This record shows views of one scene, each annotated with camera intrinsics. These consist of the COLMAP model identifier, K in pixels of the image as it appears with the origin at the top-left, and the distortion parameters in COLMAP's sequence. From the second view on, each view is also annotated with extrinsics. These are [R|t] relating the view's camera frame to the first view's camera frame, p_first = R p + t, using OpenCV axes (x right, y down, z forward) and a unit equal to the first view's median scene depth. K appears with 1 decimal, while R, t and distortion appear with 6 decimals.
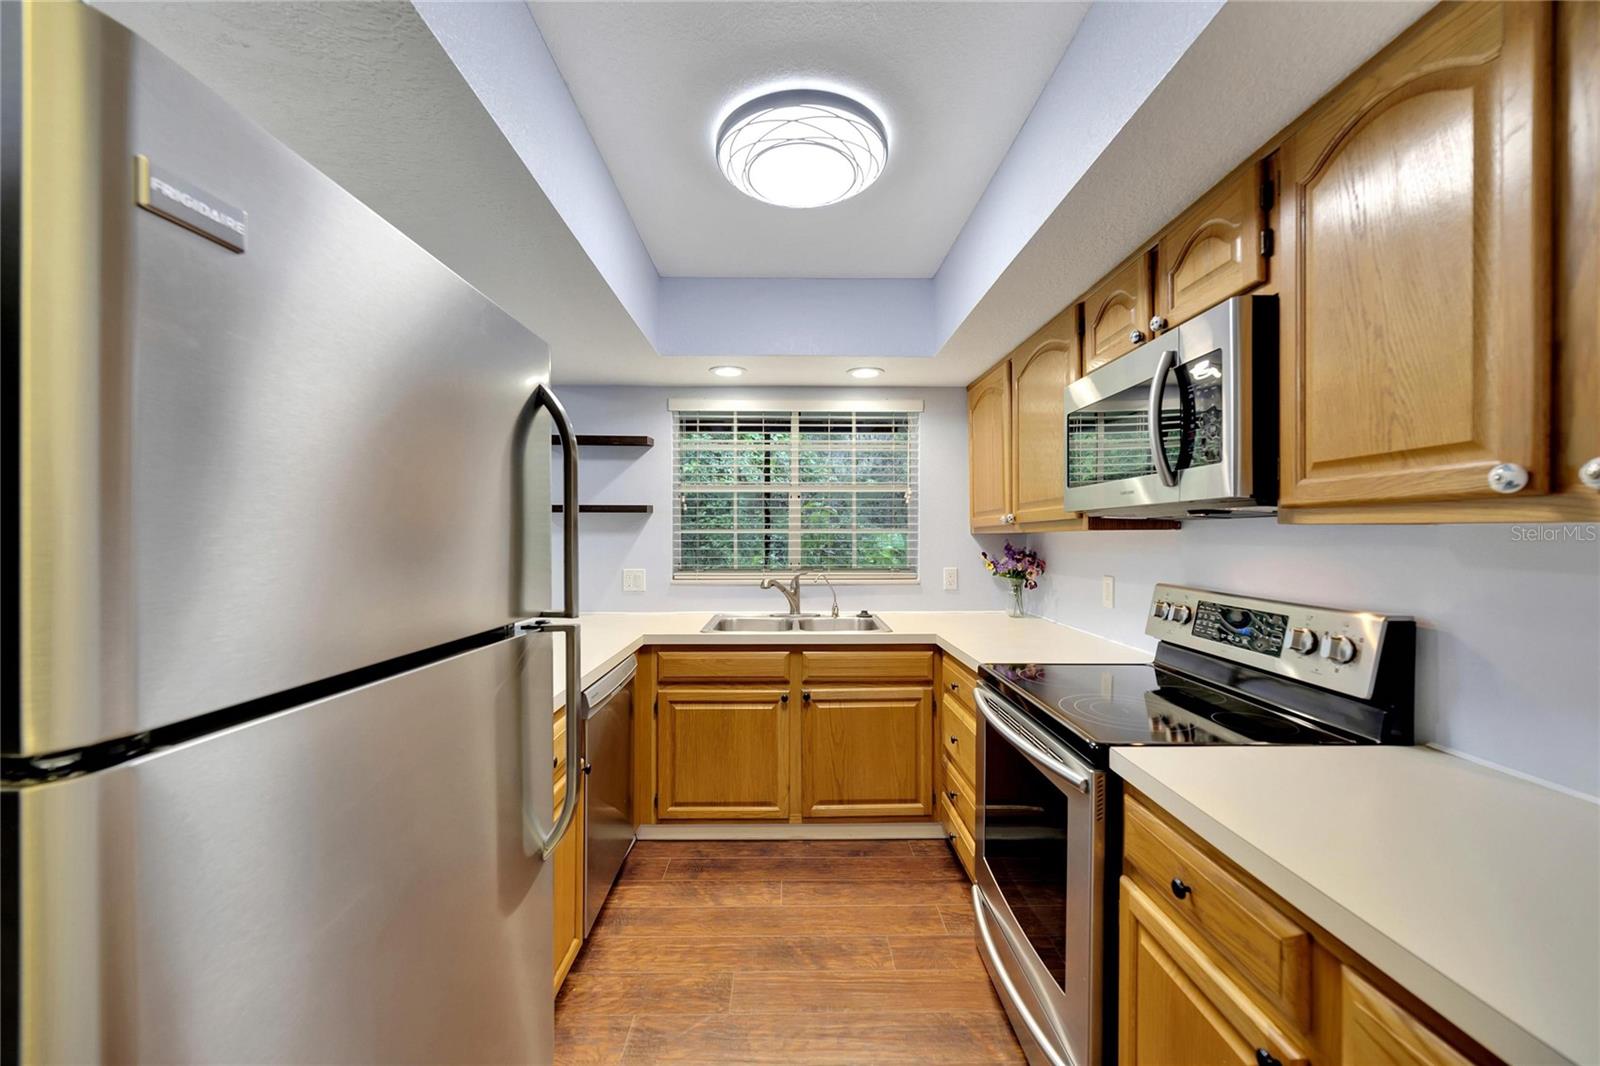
lens RADIAL K [[609.3, 0, 798.7], [0, 609.3, 538.3], [0, 0, 1]] dist [0.002147, 0.000362]
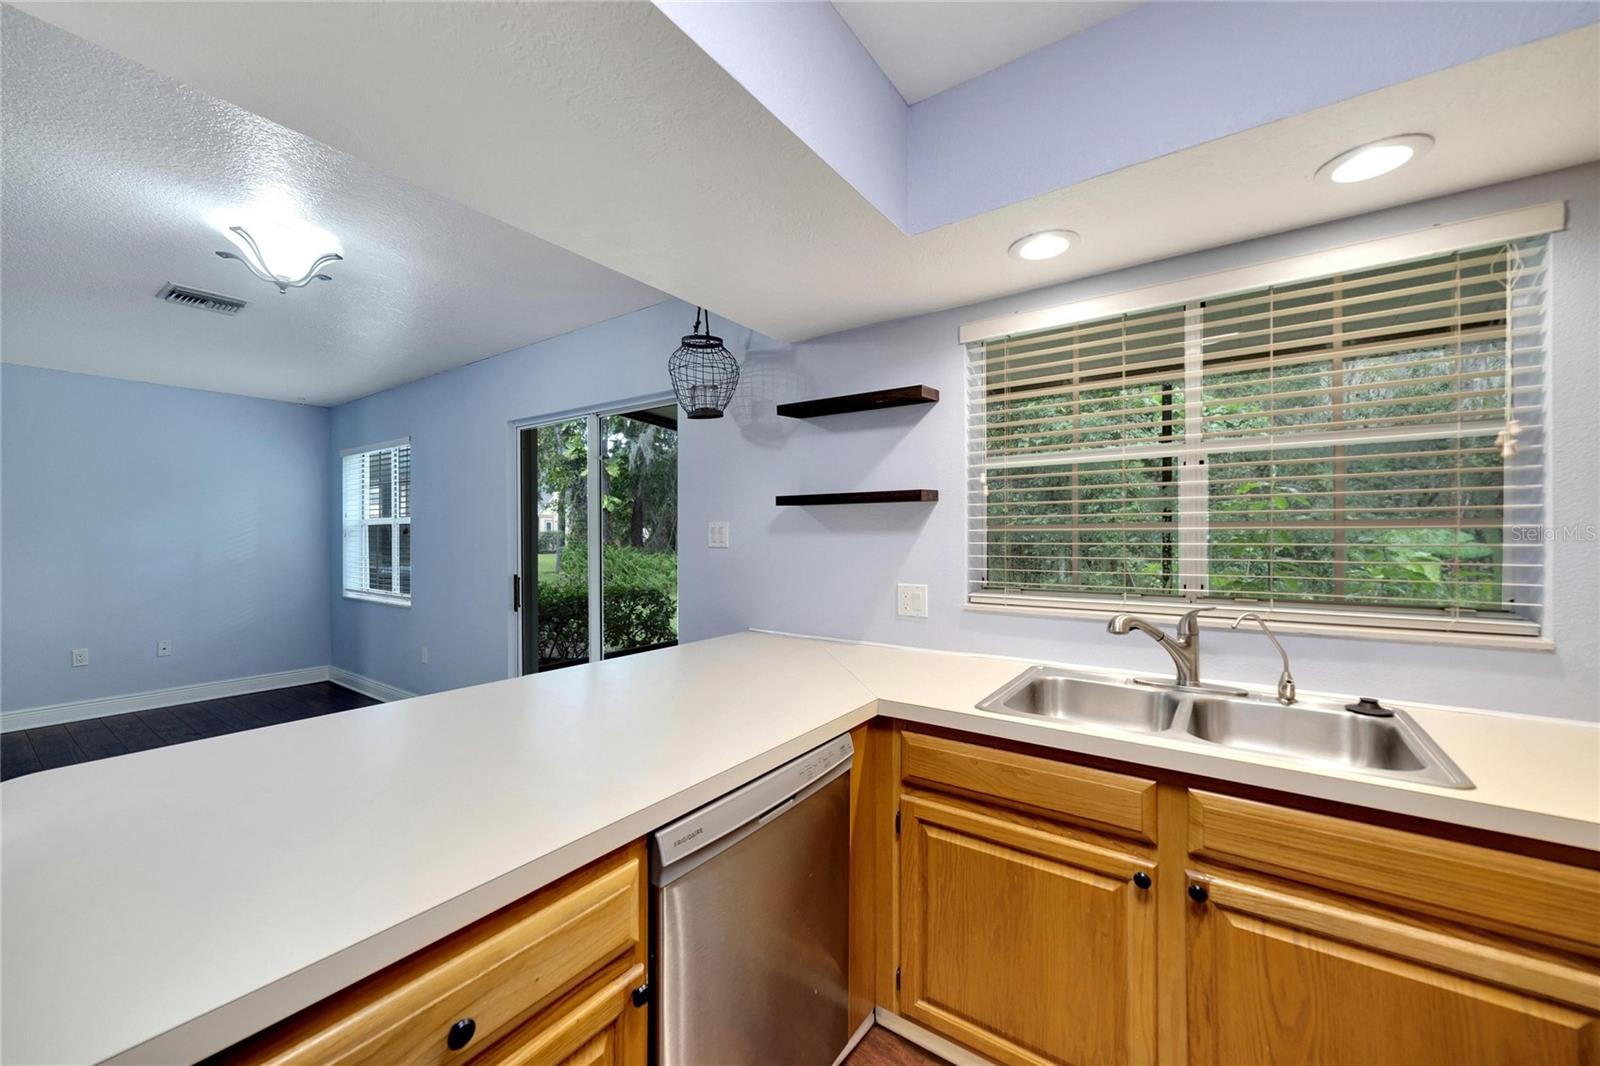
lens RADIAL K [[609.3, 0, 798.7], [0, 609.3, 538.3], [0, 0, 1]] dist [0.002147, 0.000362]
pose [[0.807419, -0.000333, -0.589978, 0.033475], [0.000458, 1.000000, 0.000063, -0.001383], [0.589978, -0.000322, 0.807419, 0.383149]]
